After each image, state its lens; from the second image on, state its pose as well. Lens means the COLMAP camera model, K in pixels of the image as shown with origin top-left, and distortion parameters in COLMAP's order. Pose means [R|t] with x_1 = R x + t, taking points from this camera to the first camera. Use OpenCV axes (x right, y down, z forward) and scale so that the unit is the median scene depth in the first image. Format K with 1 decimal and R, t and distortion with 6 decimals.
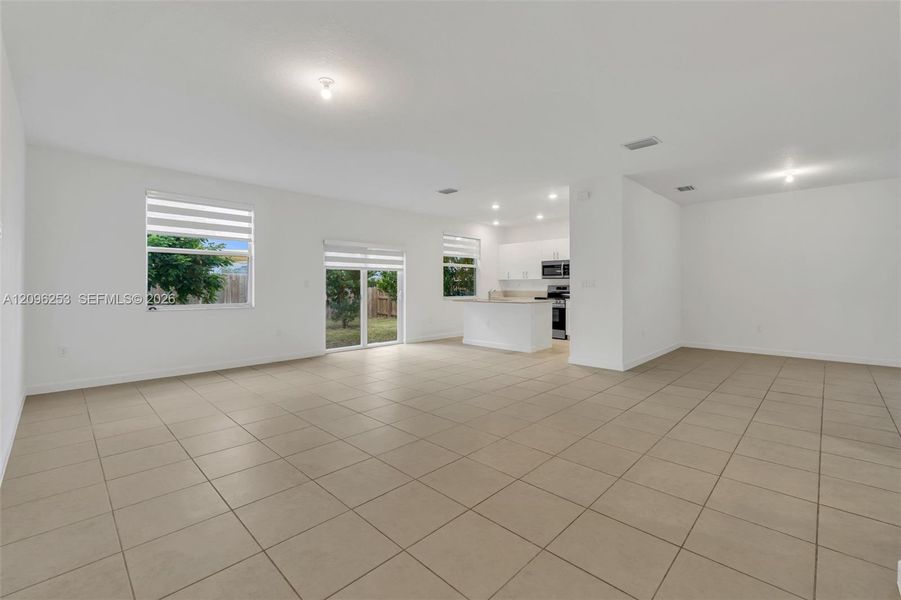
lens RADIAL K [[390.2, 0, 450.7], [0, 390.2, 287.5], [0, 0, 1]] dist [-0.002239, -0.000468]
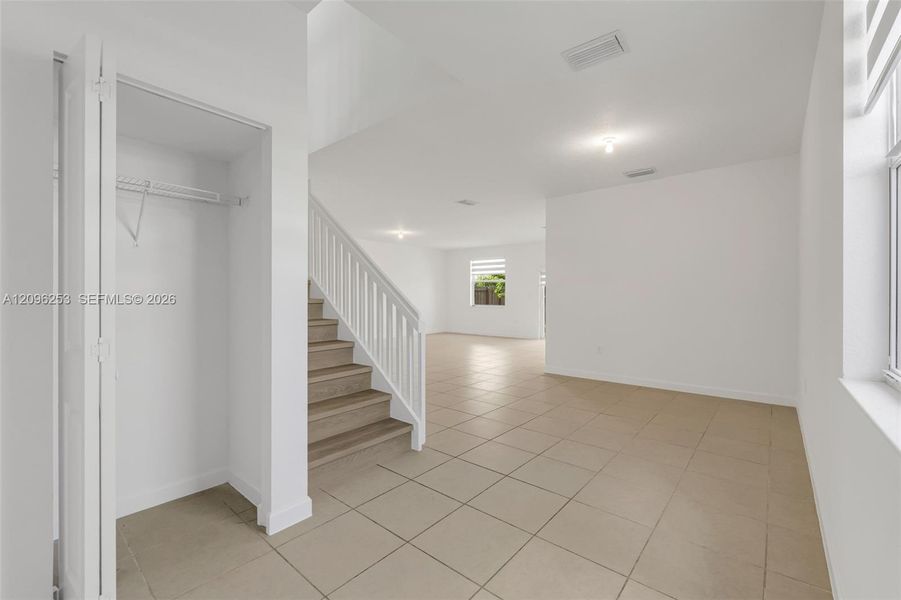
lens RADIAL K [[387.6, 0, 450.5], [0, 387.6, 300.0], [0, 0, 1]] dist [0.000212, -0.000059]
pose [[0.074152, 0.014187, -0.997146, 1.069278], [-0.000235, 0.999899, 0.014209, -0.011460], [0.997247, -0.000820, 0.074148, 0.441018]]
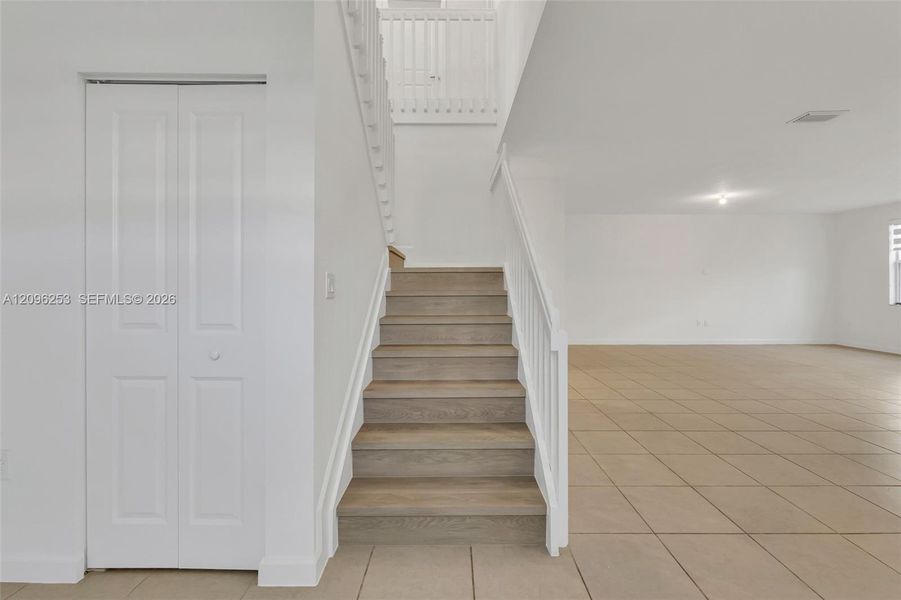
lens RADIAL K [[390.2, 0, 450.7], [0, 390.2, 287.5], [0, 0, 1]] dist [-0.002239, -0.000468]
pose [[-0.711435, 0.004387, -0.702738, 0.870615], [0.003743, 0.999990, 0.002453, -0.009463], [0.702742, -0.000885, -0.711444, 0.562490]]
